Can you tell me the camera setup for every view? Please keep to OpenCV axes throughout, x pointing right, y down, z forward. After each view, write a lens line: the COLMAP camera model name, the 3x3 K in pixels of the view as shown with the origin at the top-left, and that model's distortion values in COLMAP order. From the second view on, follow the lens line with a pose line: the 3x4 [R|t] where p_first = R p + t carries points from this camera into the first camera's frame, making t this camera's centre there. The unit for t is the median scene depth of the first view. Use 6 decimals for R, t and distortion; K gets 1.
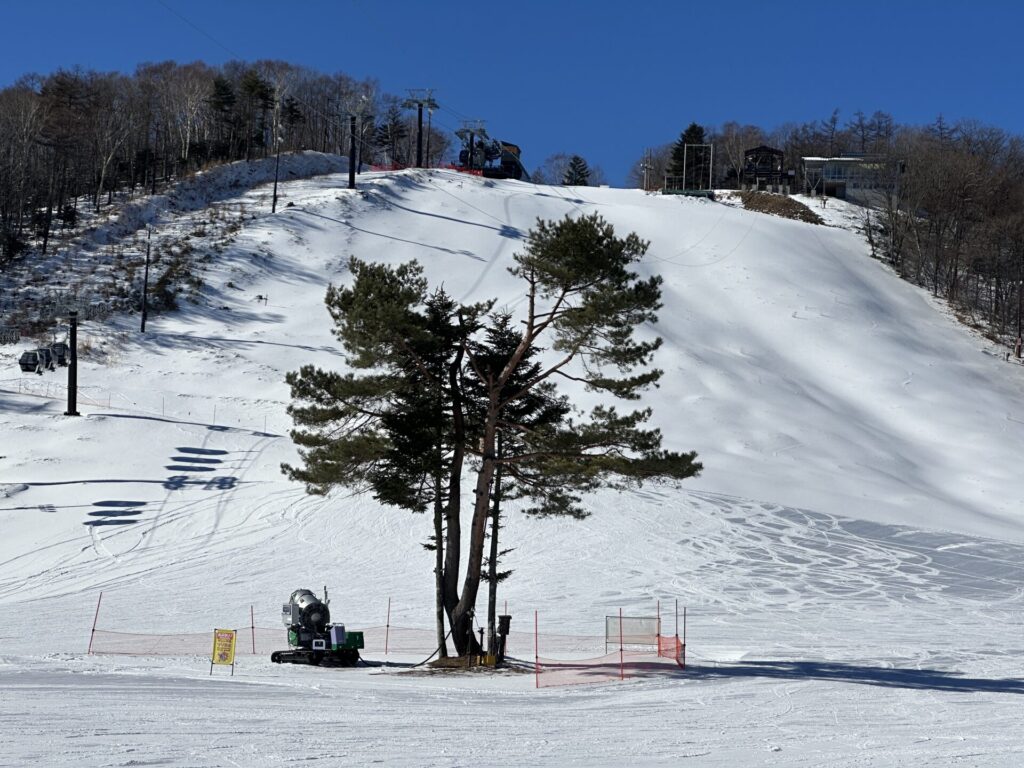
lens RADIAL K [[2267.3, 0, 512.0], [0, 2267.3, 384.0], [0, 0, 1]] dist [0.021960, 3.876450]
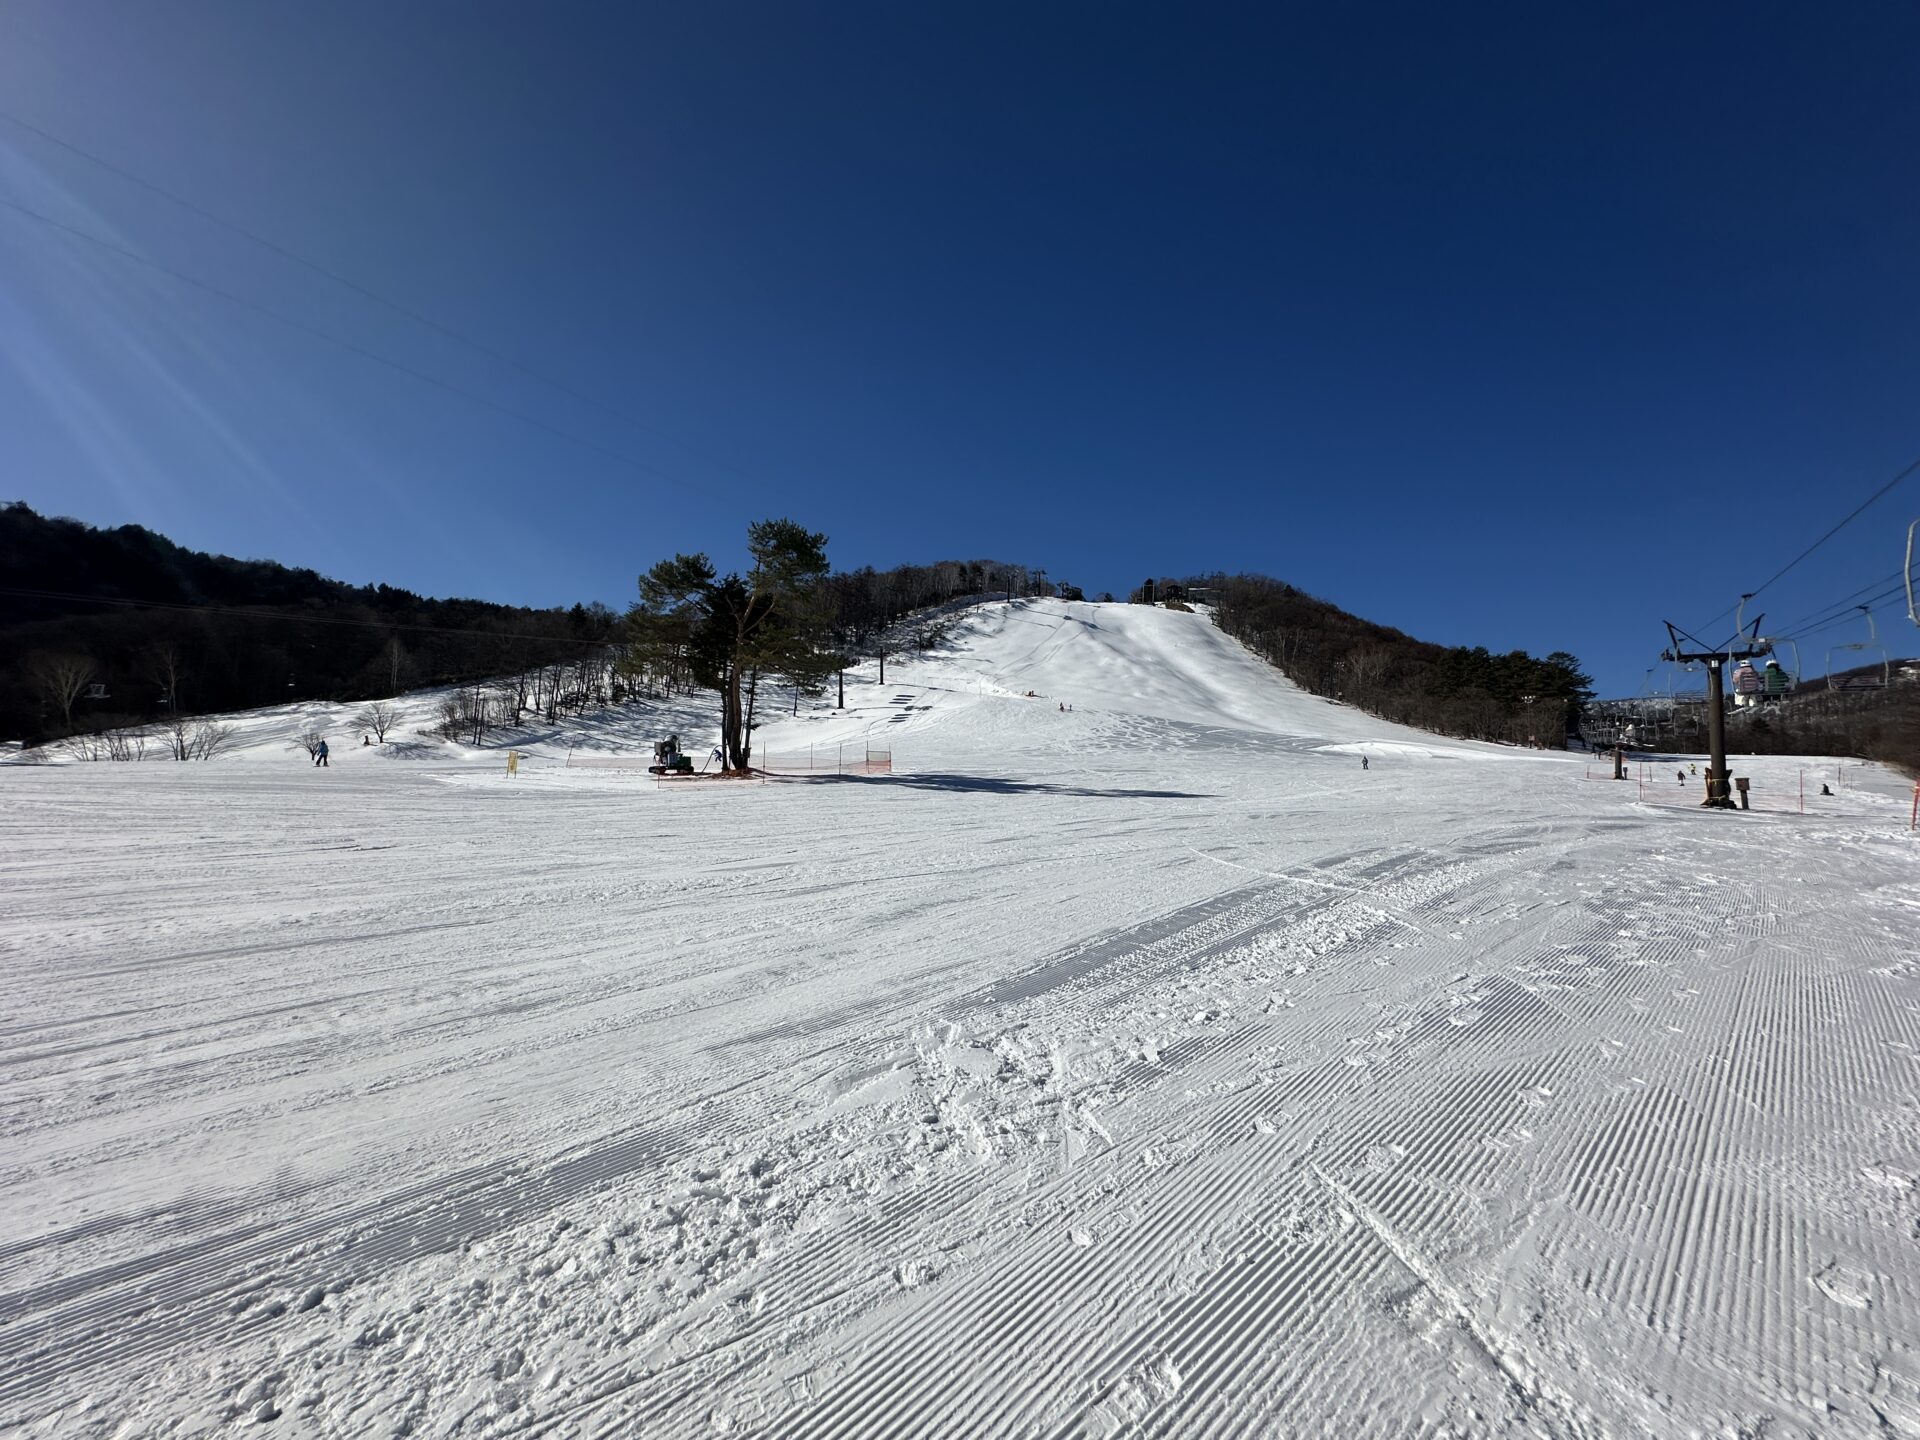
lens RADIAL K [[761.6, 0, 960.0], [0, 761.6, 720.0], [0, 0, 1]] dist [-0.001342, 0.000032]
pose [[0.979150, -0.004749, -0.203085, 0.059247], [0.014336, 0.998849, 0.045763, 0.011323], [0.202634, -0.047721, 0.978091, 0.090737]]
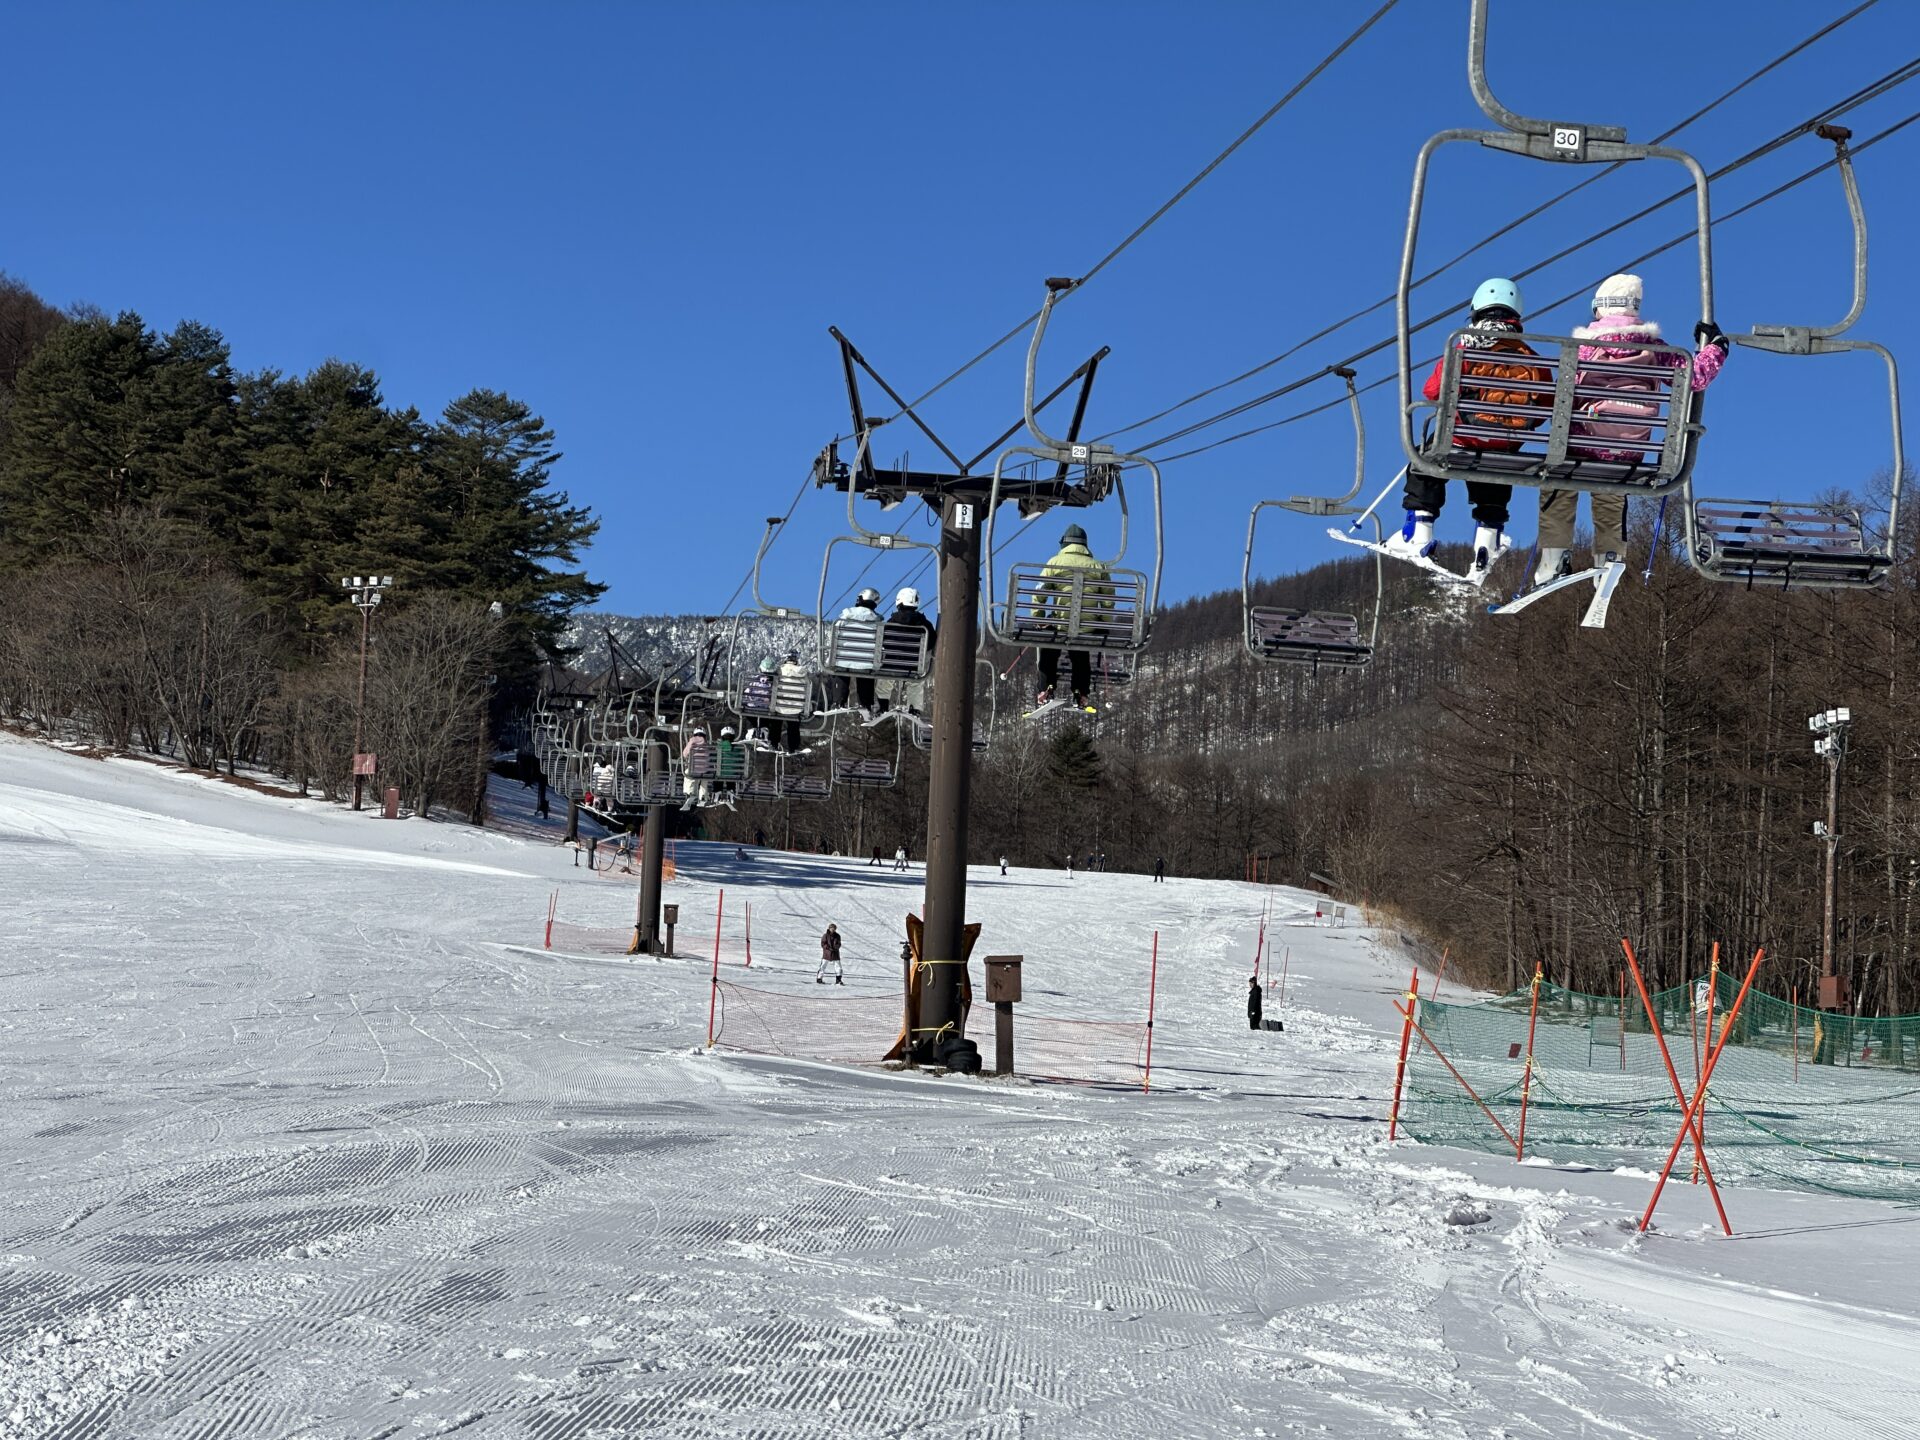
lens RADIAL K [[4251.1, 0, 960.0], [0, 4251.1, 720.0], [0, 0, 1]] dist [0.021960, 3.876450]
pose [[0.835341, 0.057652, 0.546701, 0.055472], [-0.095785, 0.994537, 0.041478, 0.010556], [-0.541323, -0.087014, 0.836300, 0.084330]]
